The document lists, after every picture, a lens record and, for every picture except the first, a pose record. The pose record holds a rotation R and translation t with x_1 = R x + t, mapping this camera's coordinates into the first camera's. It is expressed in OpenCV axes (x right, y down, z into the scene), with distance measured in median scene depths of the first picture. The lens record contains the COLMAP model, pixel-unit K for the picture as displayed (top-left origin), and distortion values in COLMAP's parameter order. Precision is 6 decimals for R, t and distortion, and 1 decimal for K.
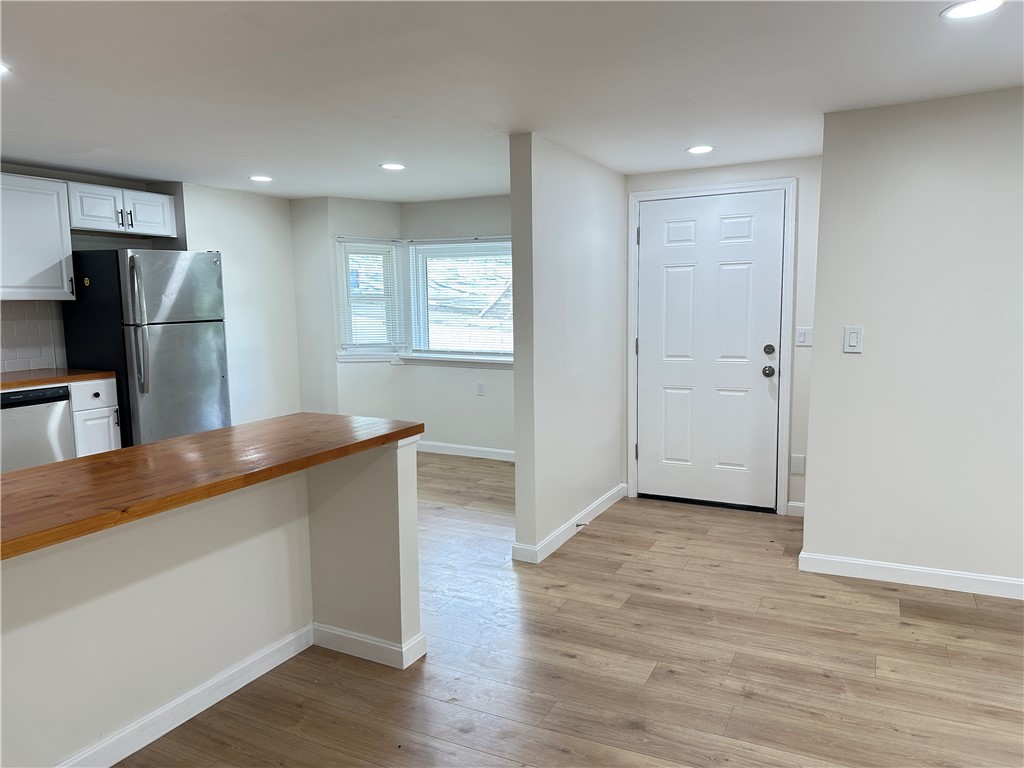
lens RADIAL K [[723.1, 0, 512.0], [0, 723.1, 384.0], [0, 0, 1]] dist [0.047178, -0.001422]
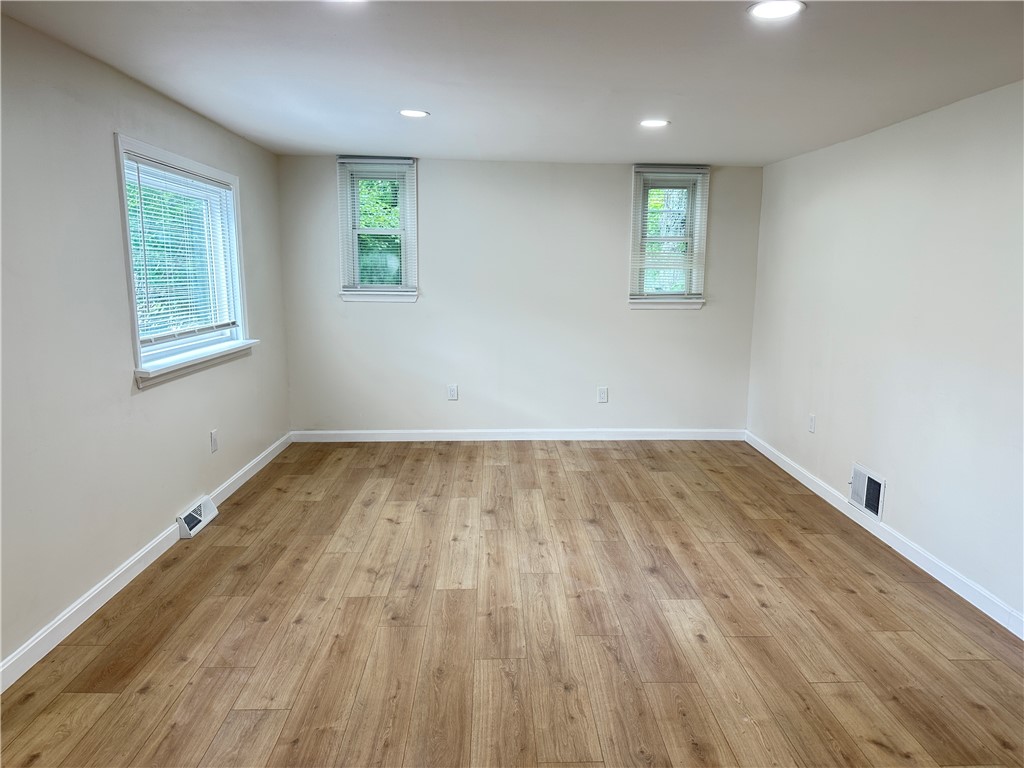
lens RADIAL K [[723.1, 0, 512.0], [0, 723.1, 384.0], [0, 0, 1]] dist [0.047178, -0.001422]
pose [[-0.468753, -0.112361, 0.876154, -0.329174], [0.107178, 0.977314, 0.182675, -0.104395], [-0.876803, 0.179534, -0.446076, 1.015610]]
